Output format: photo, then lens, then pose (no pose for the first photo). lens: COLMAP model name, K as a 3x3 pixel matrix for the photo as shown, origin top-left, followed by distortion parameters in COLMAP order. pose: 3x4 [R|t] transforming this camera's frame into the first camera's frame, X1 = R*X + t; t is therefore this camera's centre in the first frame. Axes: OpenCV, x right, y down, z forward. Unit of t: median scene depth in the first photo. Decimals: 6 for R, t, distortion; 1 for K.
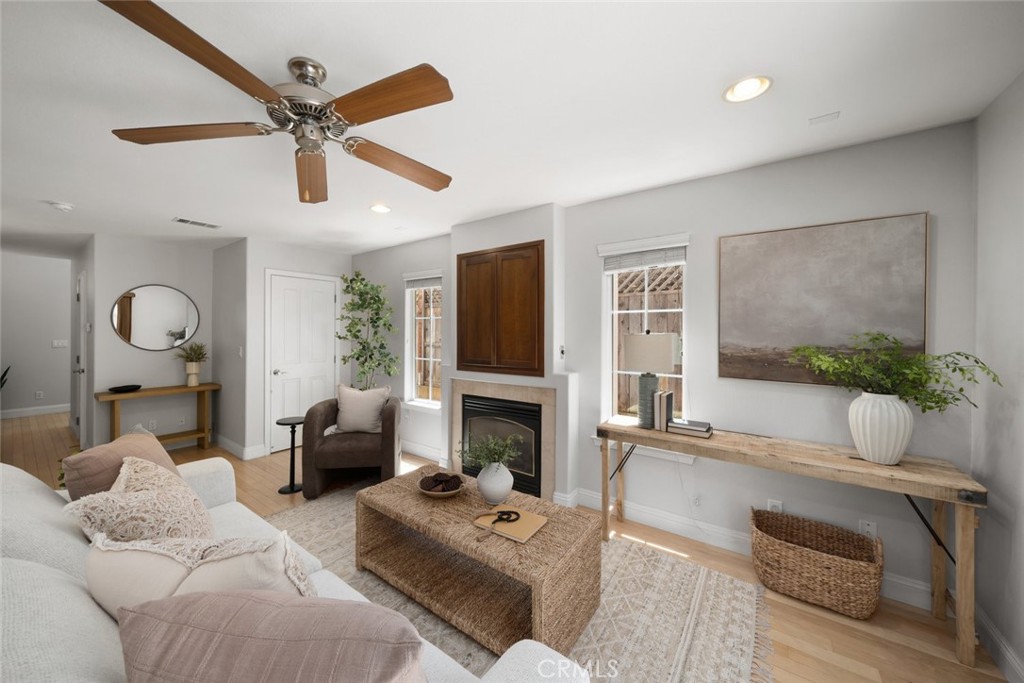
lens RADIAL K [[370.9, 0, 501.4], [0, 370.9, 325.3], [0, 0, 1]] dist [-0.000535, -0.000409]
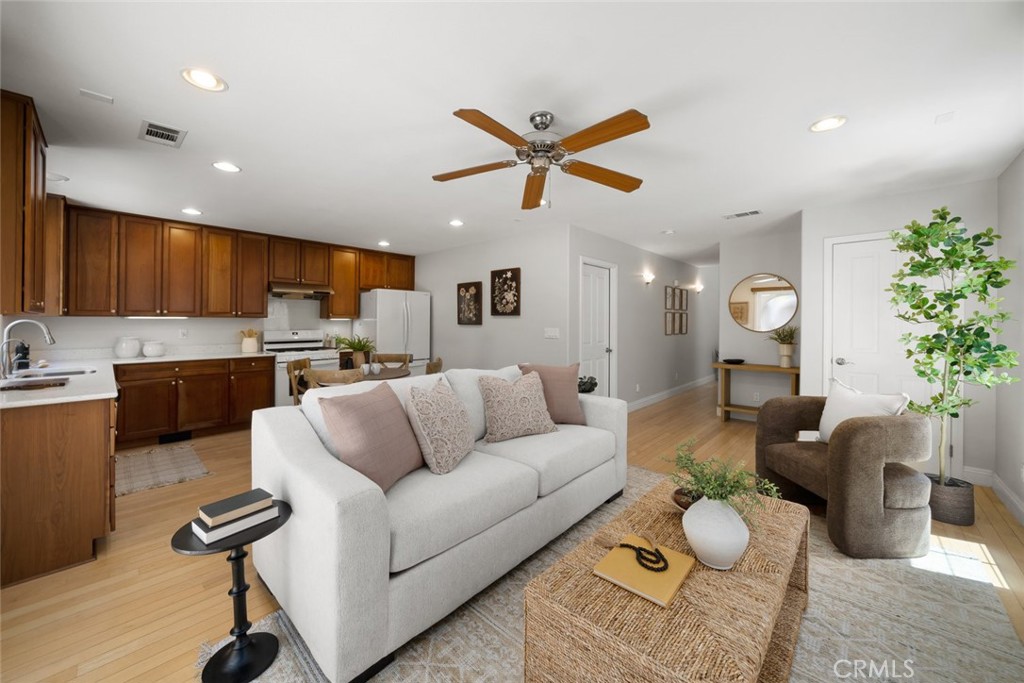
lens RADIAL K [[370.9, 0, 509.8], [0, 370.9, 321.0], [0, 0, 1]] dist [-0.000535, -0.000409]
pose [[-0.111253, -0.000987, -0.993792, 0.400248], [0.003686, 0.999992, -0.001406, 0.047159], [0.993785, -0.003820, -0.111248, 0.511245]]
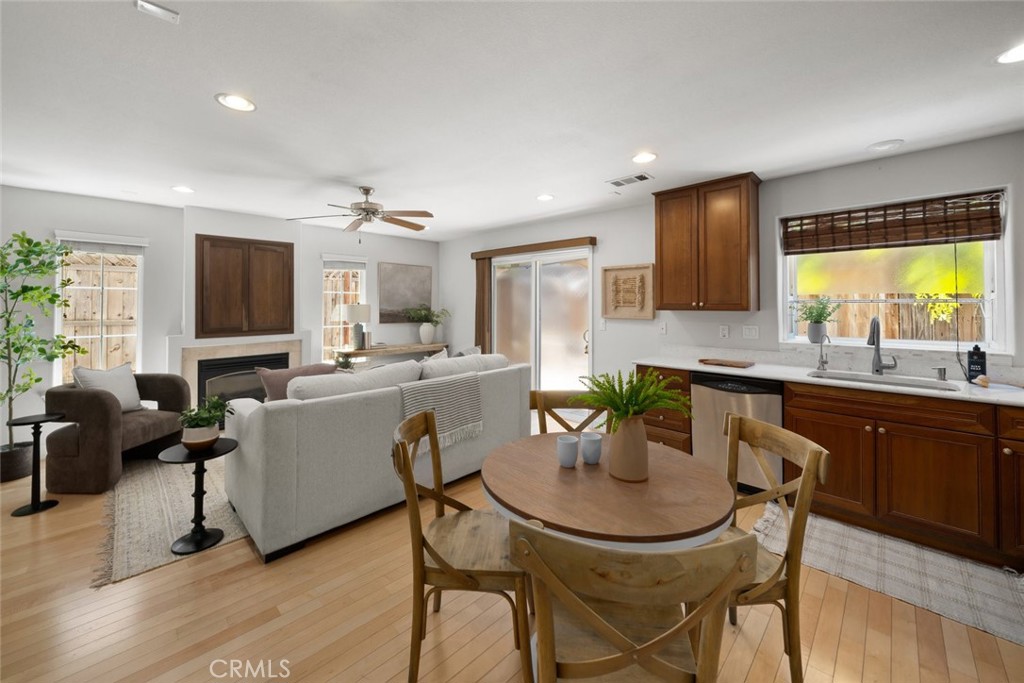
lens RADIAL K [[396.8, 0, 500.1], [0, 396.8, 298.6], [0, 0, 1]] dist [-0.002095, 0.000602]
pose [[0.152087, 0.017069, 0.988220, -1.346990], [-0.005435, 0.999850, -0.016433, 0.018312], [-0.988352, -0.002871, 0.152157, -0.082695]]
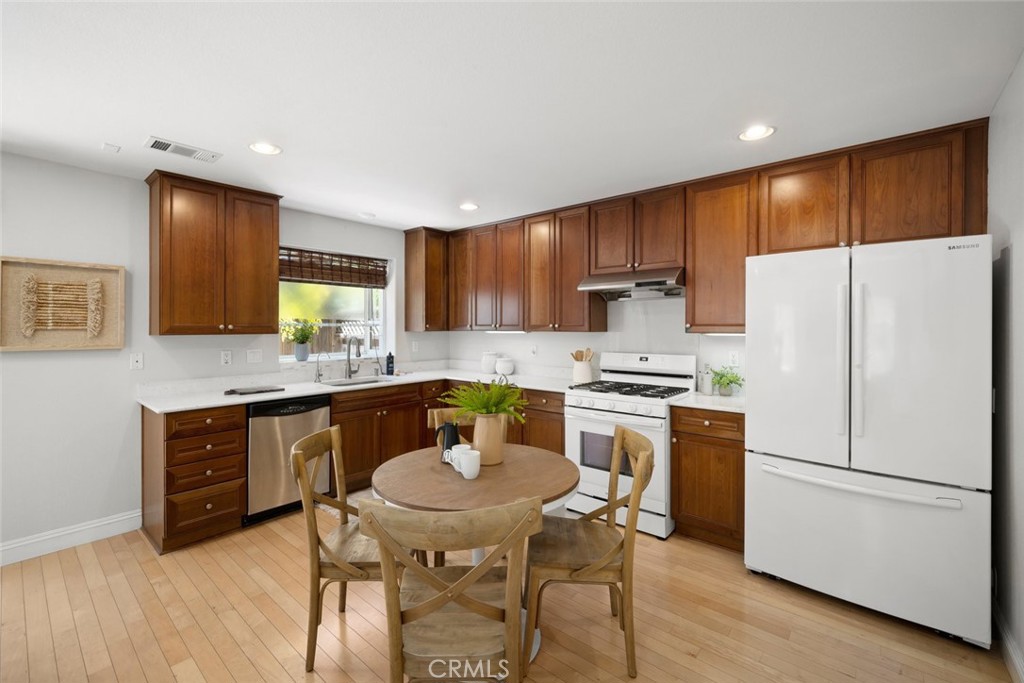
lens RADIAL K [[434.3, 0, 500.9], [0, 434.3, 327.7], [0, 0, 1]] dist [-0.003260, 0.000019]
pose [[-0.997070, 0.002387, 0.076458, -0.897352], [0.001920, 0.999979, -0.006184, 0.022189], [-0.076472, -0.006019, -0.997054, 0.515314]]
